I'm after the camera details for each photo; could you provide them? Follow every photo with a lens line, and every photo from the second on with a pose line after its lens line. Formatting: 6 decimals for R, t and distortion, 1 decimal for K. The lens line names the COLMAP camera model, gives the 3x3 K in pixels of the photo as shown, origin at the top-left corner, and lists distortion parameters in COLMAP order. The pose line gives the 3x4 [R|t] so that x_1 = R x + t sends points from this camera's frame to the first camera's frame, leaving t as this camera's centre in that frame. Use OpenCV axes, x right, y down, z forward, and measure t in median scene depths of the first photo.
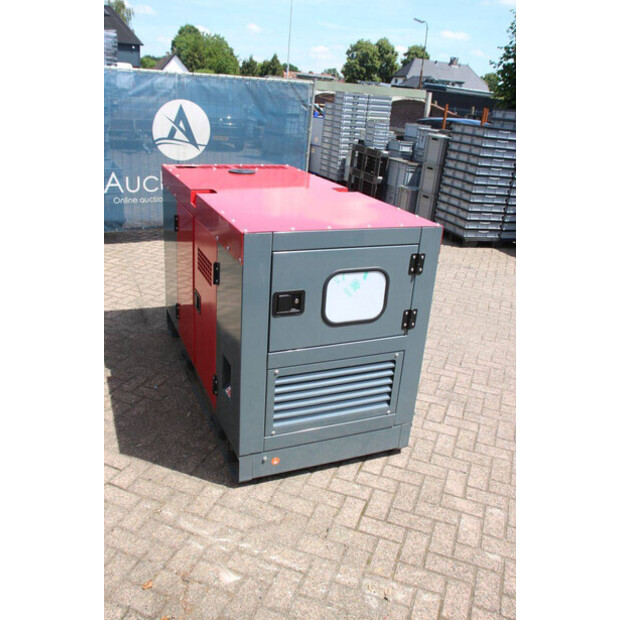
lens RADIAL K [[560.9, 0, 312.5], [0, 560.9, 312.5], [0, 0, 1]] dist [-0.125078, 0.115789]
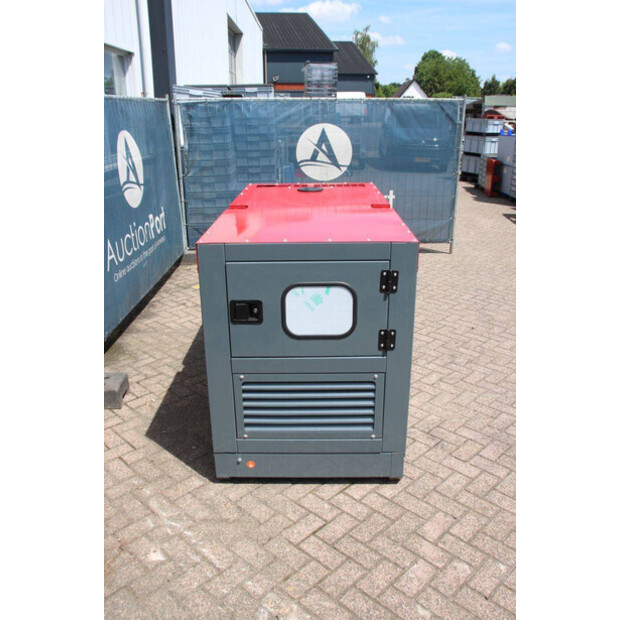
lens RADIAL K [[560.9, 0, 307.6], [0, 560.9, 312.3], [0, 0, 1]] dist [-0.125078, 0.115789]
pose [[0.911579, 0.068375, -0.405399, 0.423508], [-0.084227, 0.996217, -0.021368, -0.002765], [0.402404, 0.053624, 0.913890, 0.077356]]
